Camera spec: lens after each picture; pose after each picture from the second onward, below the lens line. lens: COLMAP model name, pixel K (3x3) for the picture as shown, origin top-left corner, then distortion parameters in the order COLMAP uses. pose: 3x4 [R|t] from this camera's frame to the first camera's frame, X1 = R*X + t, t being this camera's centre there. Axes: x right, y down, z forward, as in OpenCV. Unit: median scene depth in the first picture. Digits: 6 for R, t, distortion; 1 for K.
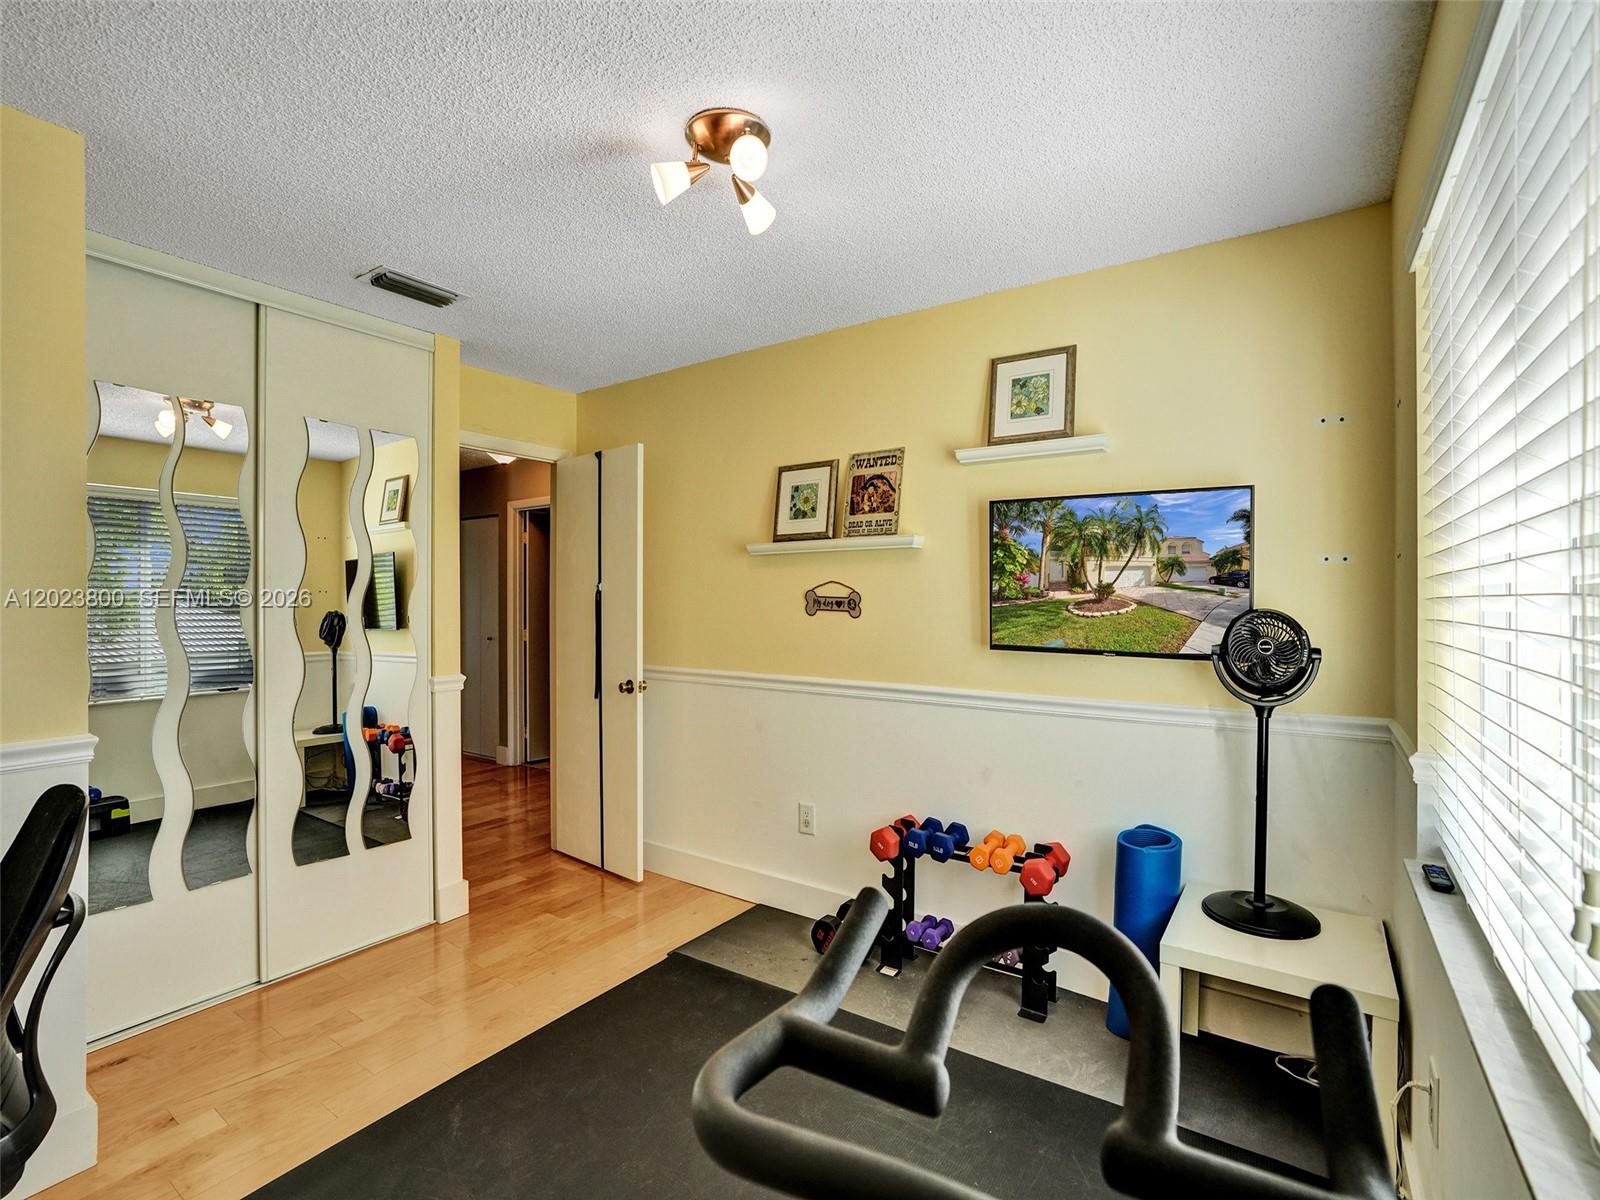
lens RADIAL K [[748.9, 0, 806.3], [0, 748.9, 591.8], [0, 0, 1]] dist [-0.045772, 0.026064]
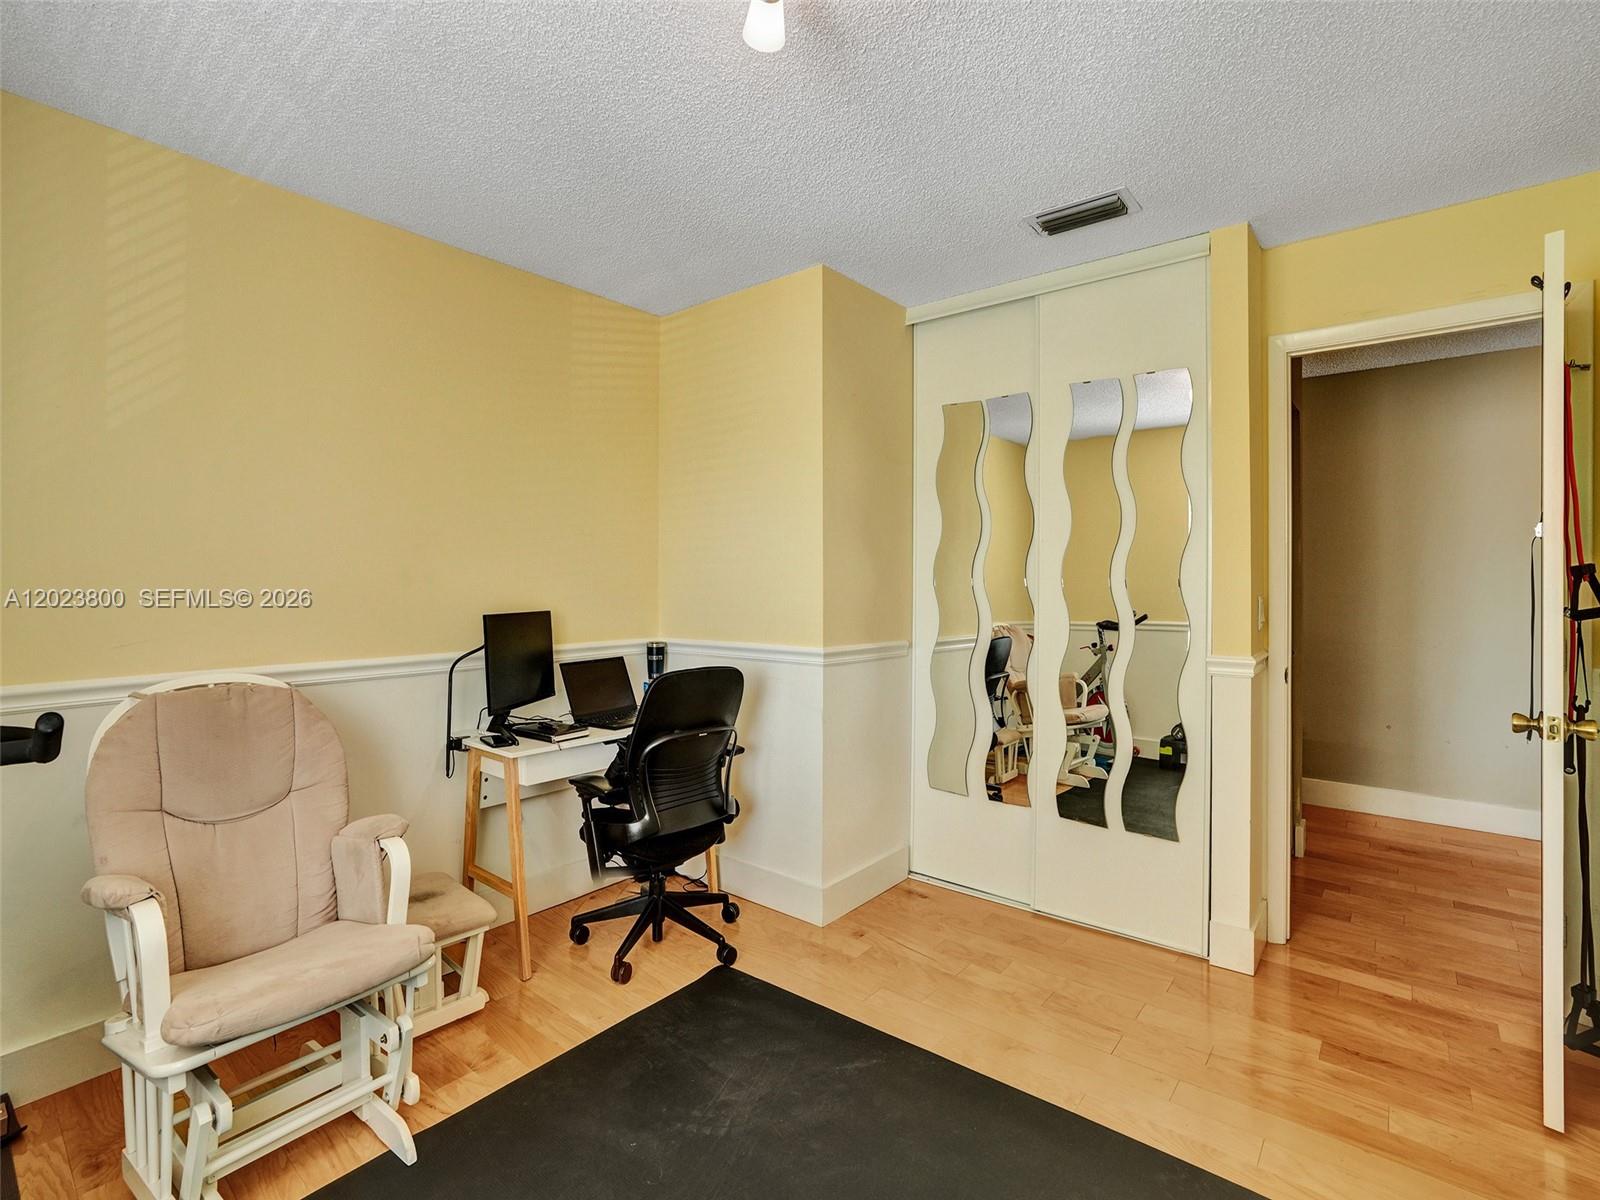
lens RADIAL K [[748.9, 0, 806.3], [0, 748.9, 591.8], [0, 0, 1]] dist [-0.045772, 0.026064]
pose [[-0.075700, 0.011969, -0.997059, 0.374902], [0.009353, 0.999892, 0.011293, 0.032959], [0.997087, -0.008470, -0.075803, 0.696905]]
